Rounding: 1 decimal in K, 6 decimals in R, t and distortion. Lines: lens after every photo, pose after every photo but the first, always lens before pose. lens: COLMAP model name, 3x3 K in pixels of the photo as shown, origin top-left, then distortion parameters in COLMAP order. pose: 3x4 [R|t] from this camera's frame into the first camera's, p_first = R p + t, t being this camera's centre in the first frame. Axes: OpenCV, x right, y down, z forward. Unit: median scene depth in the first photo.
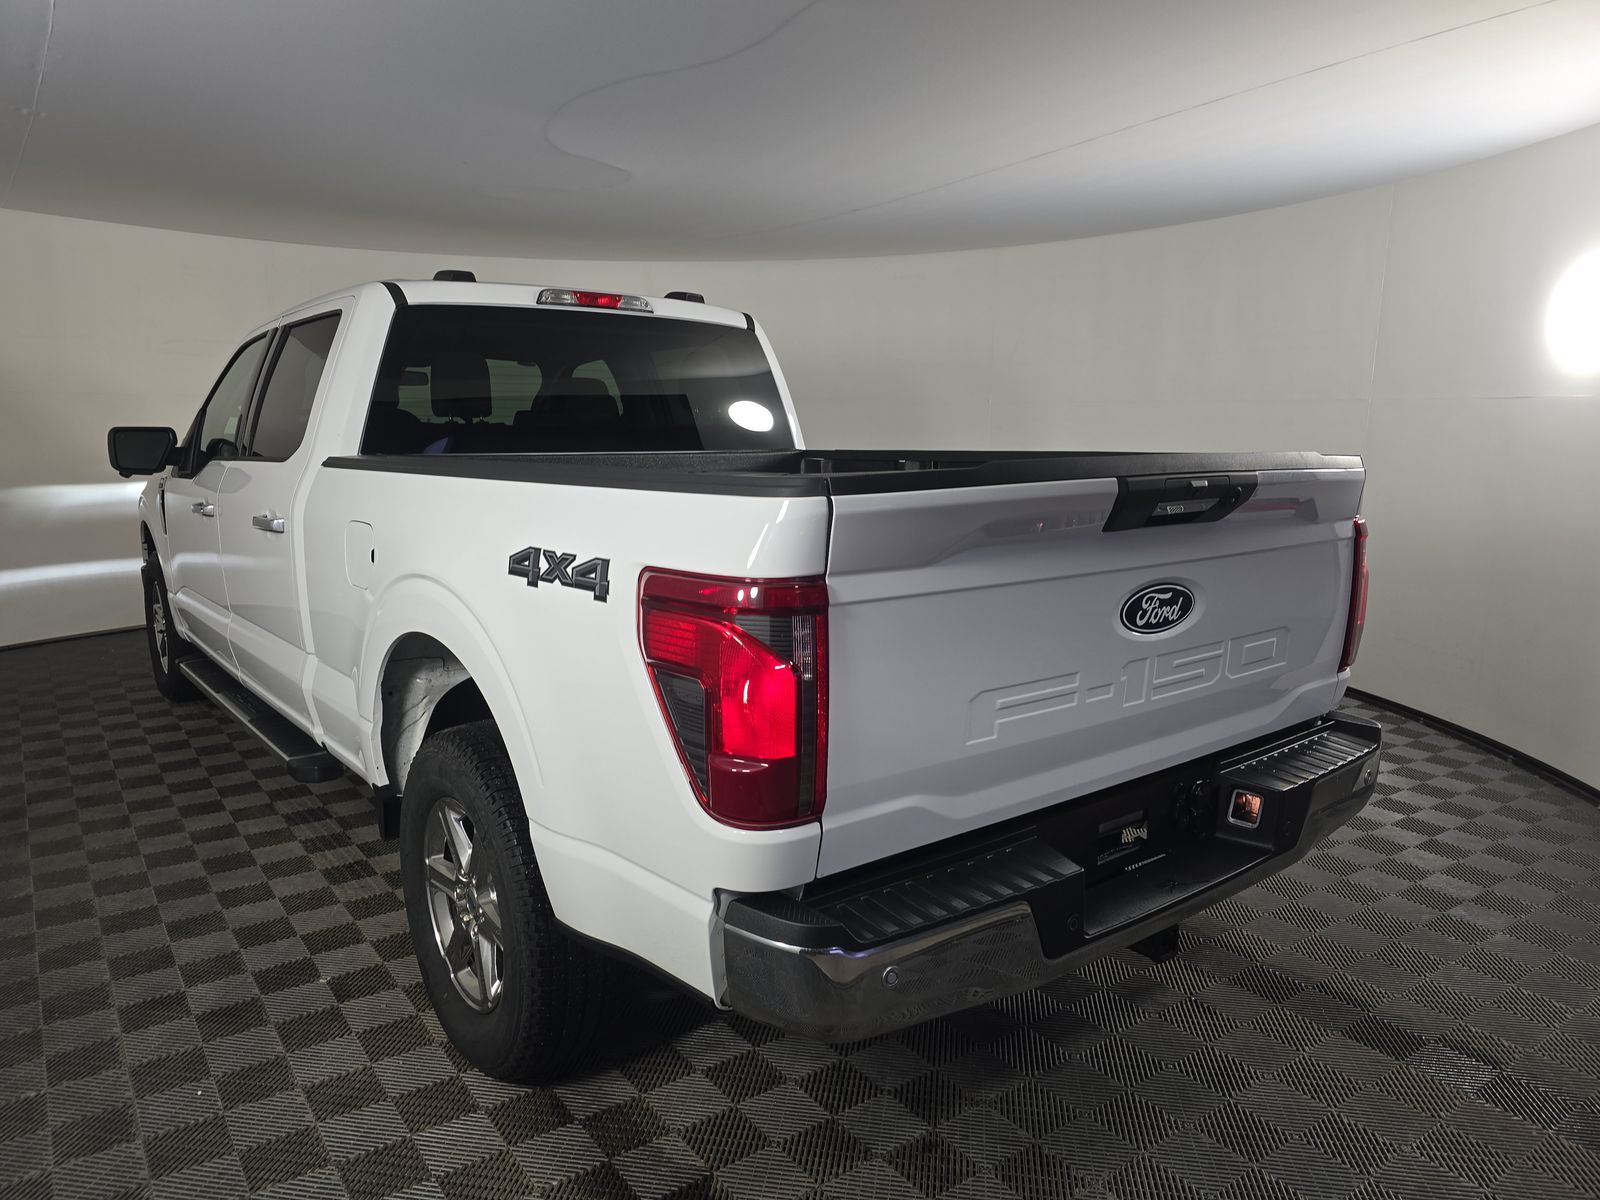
lens RADIAL K [[1083.1, 0, 783.8], [0, 1083.1, 597.0], [0, 0, 1]] dist [0.036689, -0.002774]
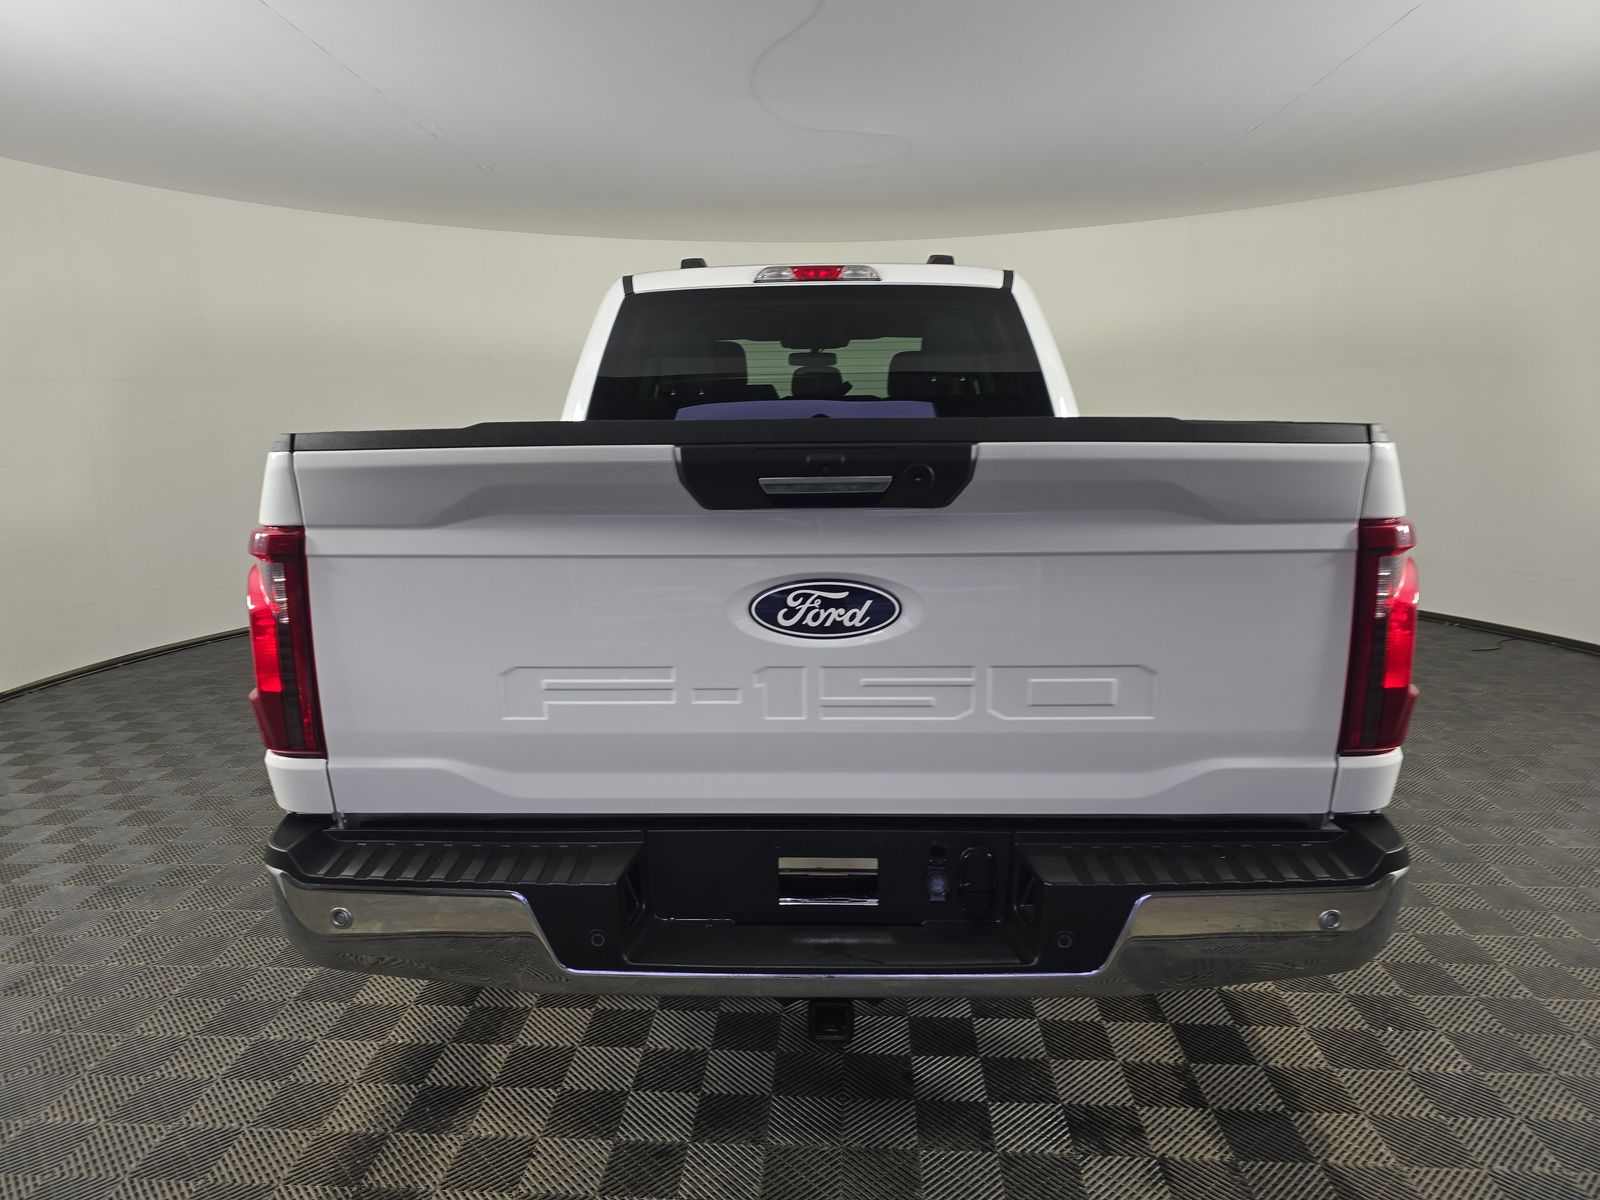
lens RADIAL K [[1083.1, 0, 786.1], [0, 1083.1, 605.2], [0, 0, 1]] dist [0.036689, -0.002774]
pose [[0.771231, 0.103583, -0.628071, 0.808819], [-0.088354, 0.994540, 0.055530, -0.034011], [0.630394, 0.012666, 0.776172, 0.346010]]
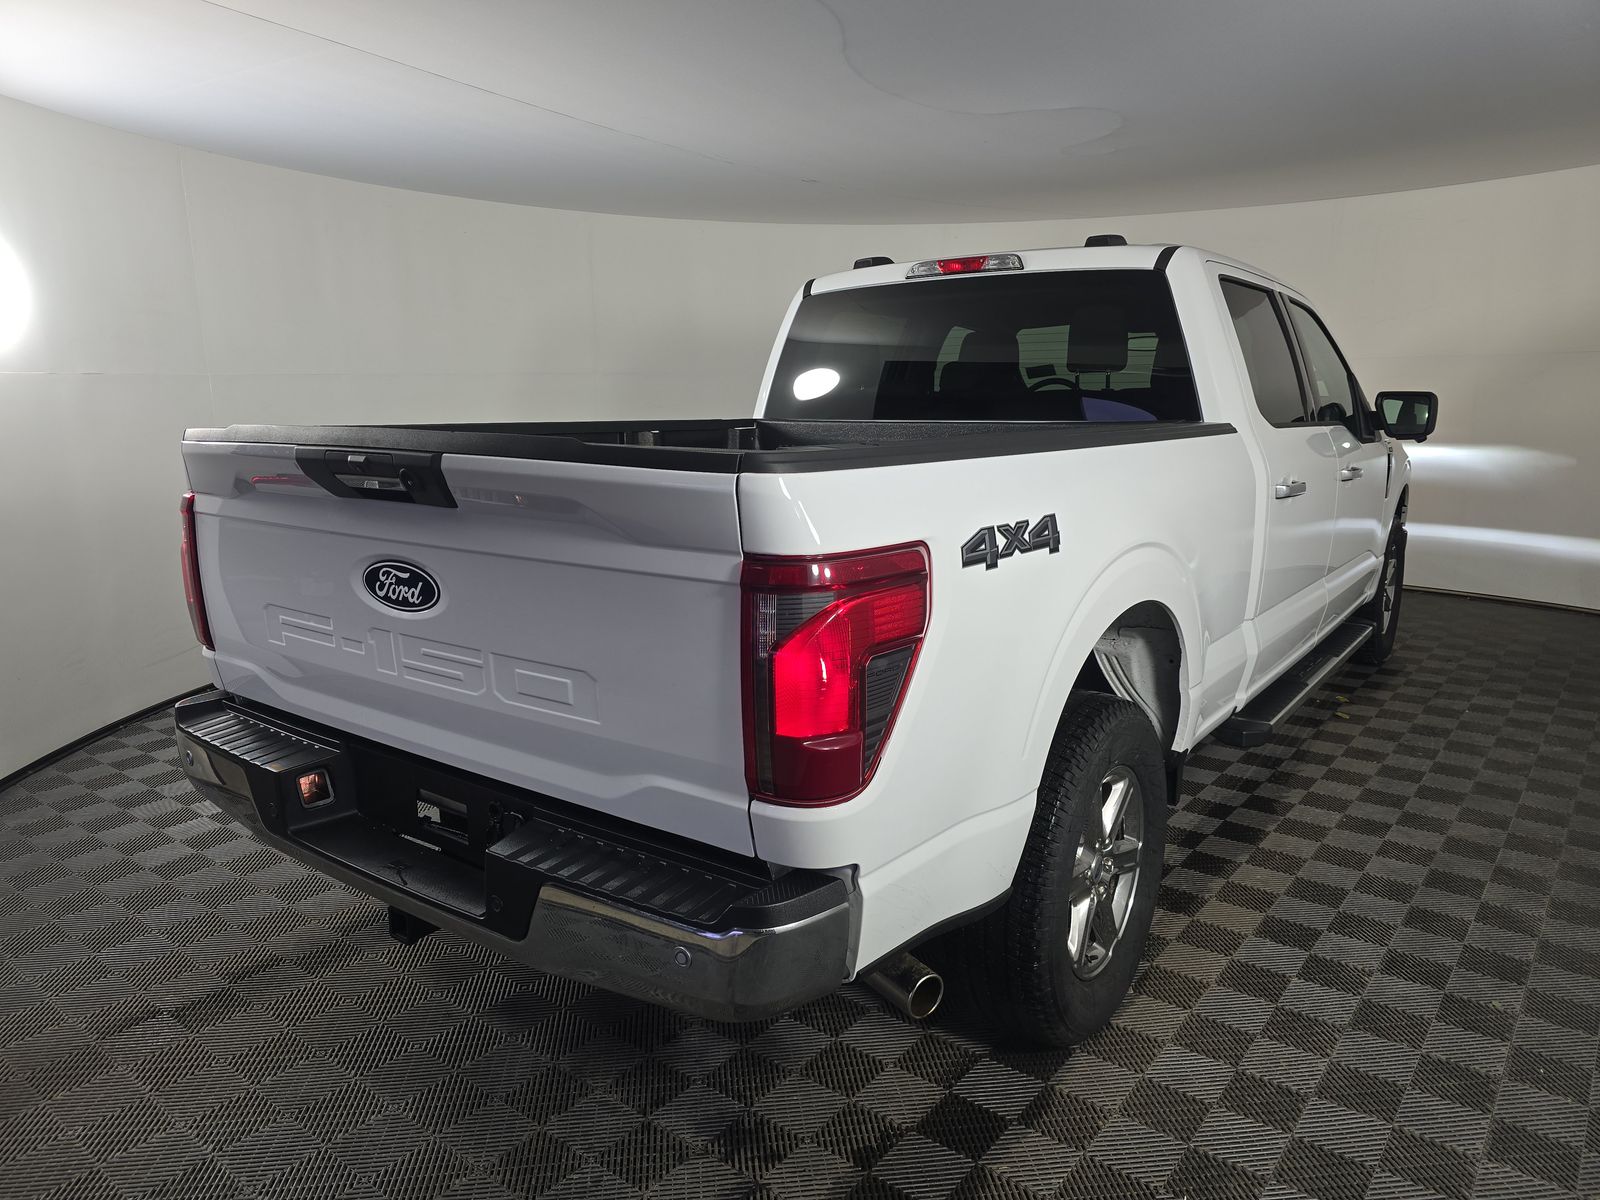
lens RADIAL K [[1083.1, 0, 732.4], [0, 1083.1, 636.0], [0, 0, 1]] dist [0.036689, -0.002774]
pose [[0.240920, 0.205254, -0.948593, 1.326014], [-0.147889, 0.973732, 0.173133, -0.156353], [0.959211, 0.098575, 0.264946, 1.006836]]
